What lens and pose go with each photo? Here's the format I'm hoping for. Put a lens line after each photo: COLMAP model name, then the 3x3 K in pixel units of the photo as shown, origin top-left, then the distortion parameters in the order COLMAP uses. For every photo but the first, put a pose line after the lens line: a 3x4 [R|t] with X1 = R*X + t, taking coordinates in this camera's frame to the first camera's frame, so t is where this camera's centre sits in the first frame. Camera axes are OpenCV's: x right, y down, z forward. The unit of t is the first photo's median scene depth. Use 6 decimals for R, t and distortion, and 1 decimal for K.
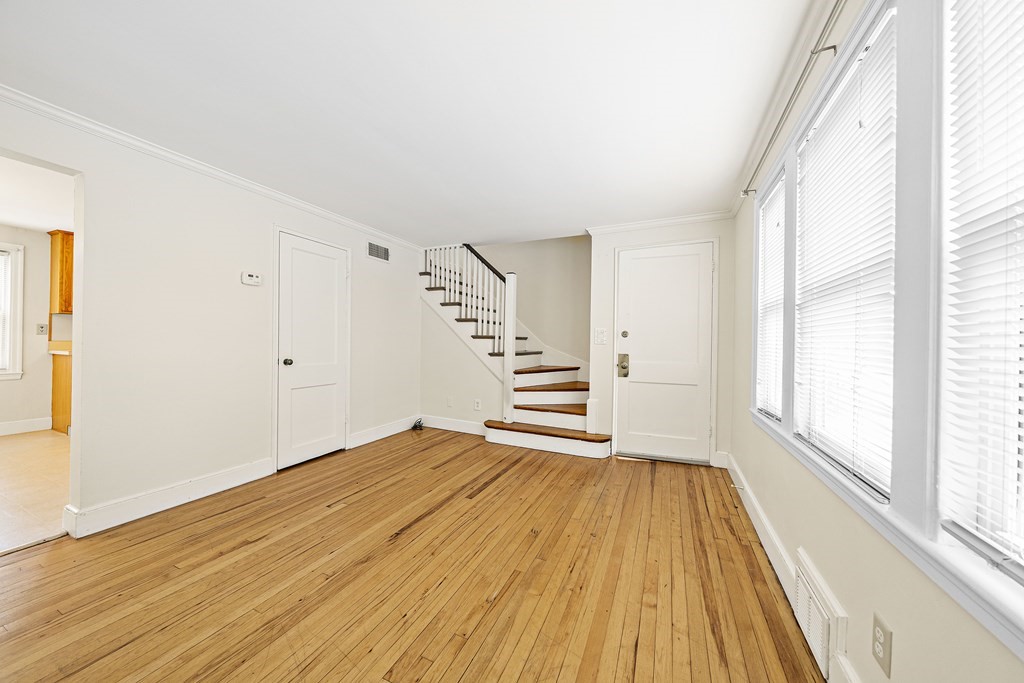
lens RADIAL K [[347.9, 0, 509.7], [0, 347.9, 342.6], [0, 0, 1]] dist [-0.001674, -0.000327]
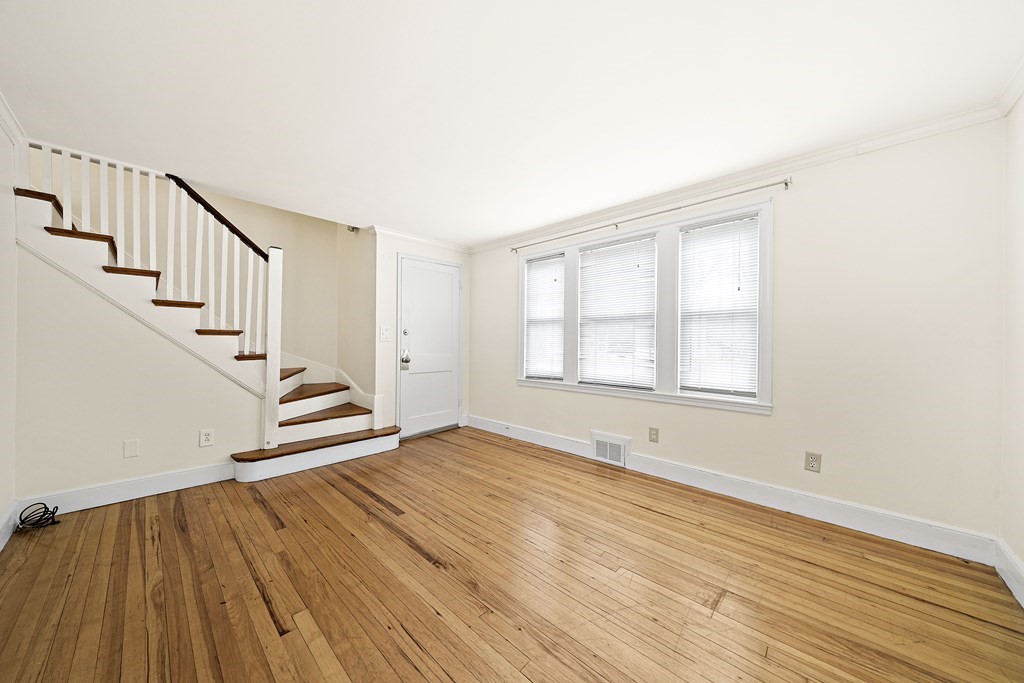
lens RADIAL K [[347.9, 0, 512.5], [0, 347.9, 341.2], [0, 0, 1]] dist [-0.001674, -0.000327]
pose [[0.323958, -0.010076, 0.946018, -0.684280], [-0.001229, 0.999938, 0.011071, -0.009784], [-0.946071, -0.004749, 0.323926, 0.340821]]
